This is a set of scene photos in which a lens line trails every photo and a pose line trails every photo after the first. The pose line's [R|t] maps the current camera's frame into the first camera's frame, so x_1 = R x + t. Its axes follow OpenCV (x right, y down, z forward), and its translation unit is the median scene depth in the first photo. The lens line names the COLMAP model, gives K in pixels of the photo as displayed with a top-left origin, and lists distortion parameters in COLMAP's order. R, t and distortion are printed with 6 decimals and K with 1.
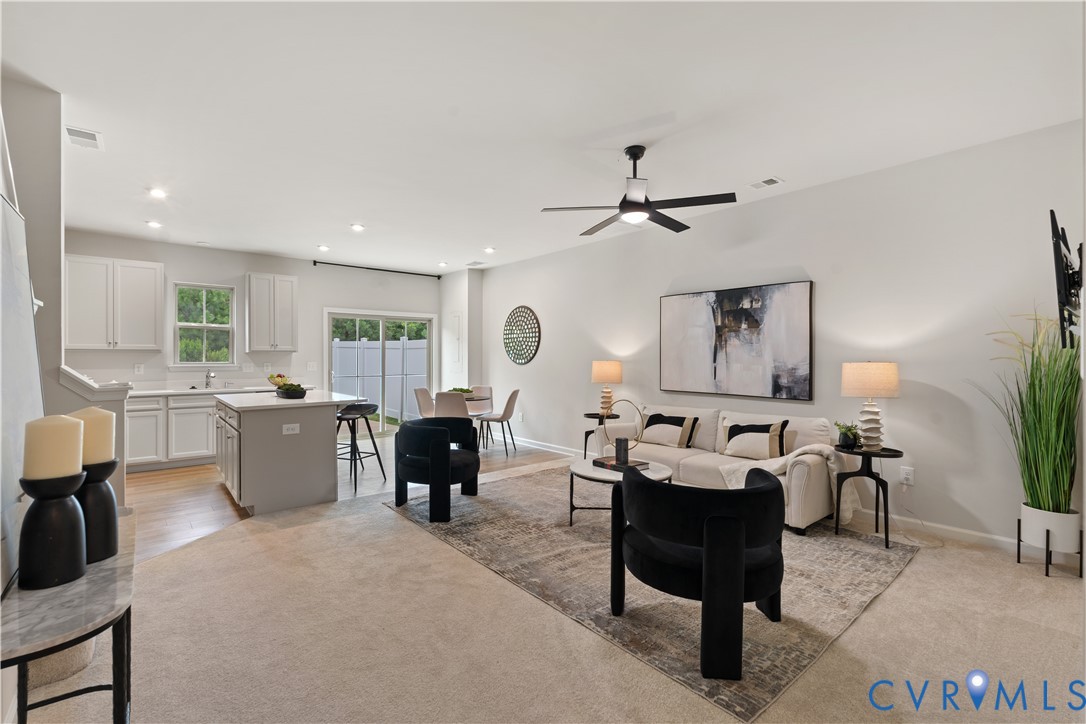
lens RADIAL K [[483.1, 0, 536.1], [0, 483.1, 358.1], [0, 0, 1]] dist [-0.003264, 0.000762]
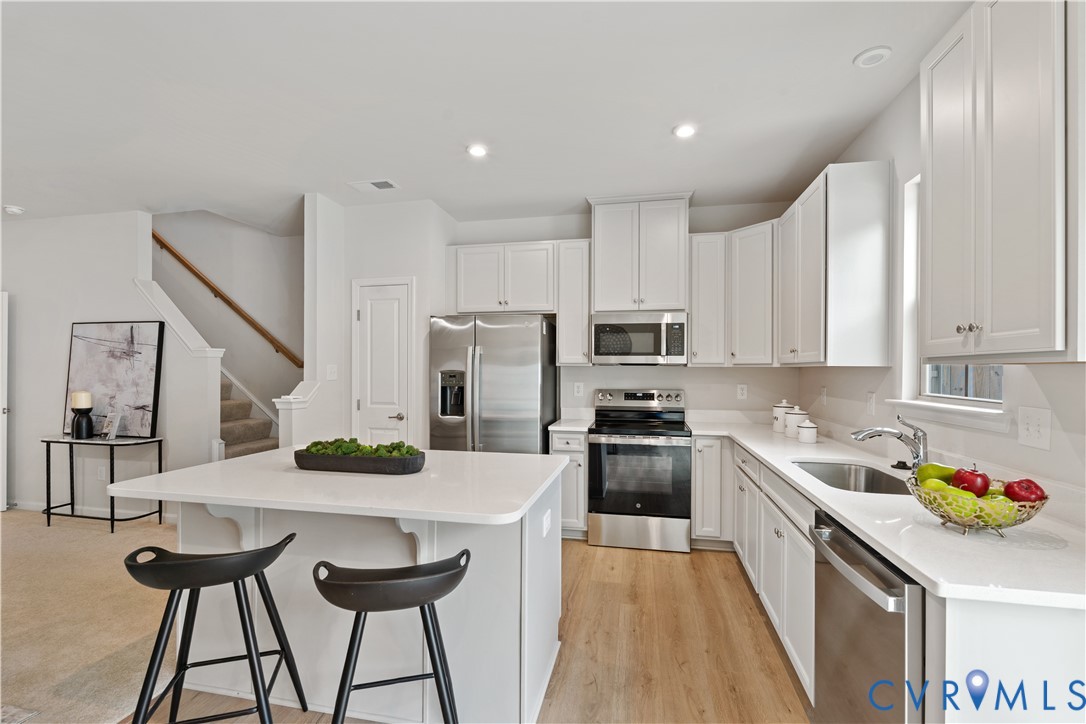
lens RADIAL K [[483.1, 0, 542.4], [0, 483.1, 370.6], [0, 0, 1]] dist [-0.003264, 0.000762]
pose [[-0.794407, -0.002303, -0.607381, -0.378013], [-0.005919, 0.999975, 0.003950, -0.011085], [0.607356, 0.006733, -0.794401, 1.499474]]
